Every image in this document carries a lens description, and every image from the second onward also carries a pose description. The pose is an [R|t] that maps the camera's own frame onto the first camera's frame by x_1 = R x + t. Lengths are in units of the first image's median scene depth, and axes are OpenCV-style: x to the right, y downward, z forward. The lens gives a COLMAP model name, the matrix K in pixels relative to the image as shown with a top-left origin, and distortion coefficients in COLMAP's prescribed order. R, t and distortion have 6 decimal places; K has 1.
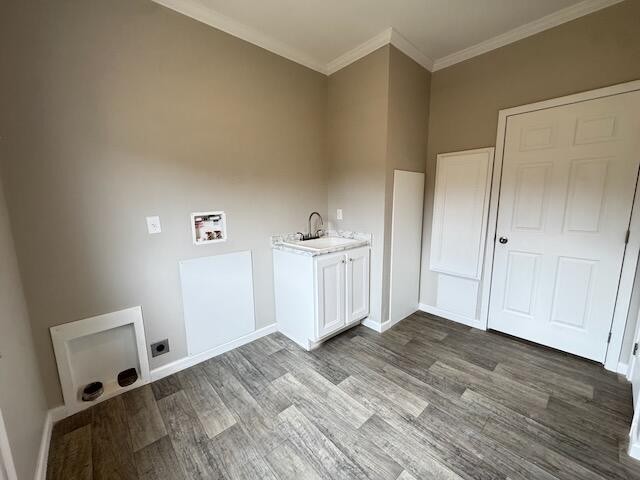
lens RADIAL K [[255.1, 0, 323.2], [0, 255.1, 240.3], [0, 0, 1]] dist [-0.003349, 0.000285]
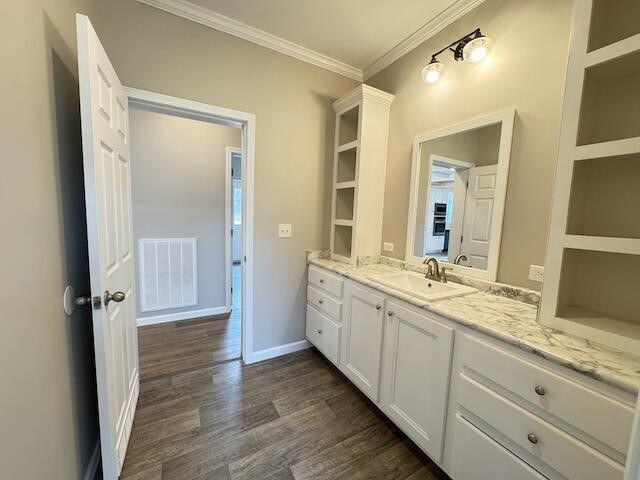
lens RADIAL K [[255.1, 0, 321.0], [0, 255.1, 241.2], [0, 0, 1]] dist [-0.003349, 0.000285]
pose [[0.242396, -0.083517, 0.966576, -0.063932], [0.123430, 0.990847, 0.054661, -0.088519], [-0.962294, 0.106054, 0.250486, 0.607951]]
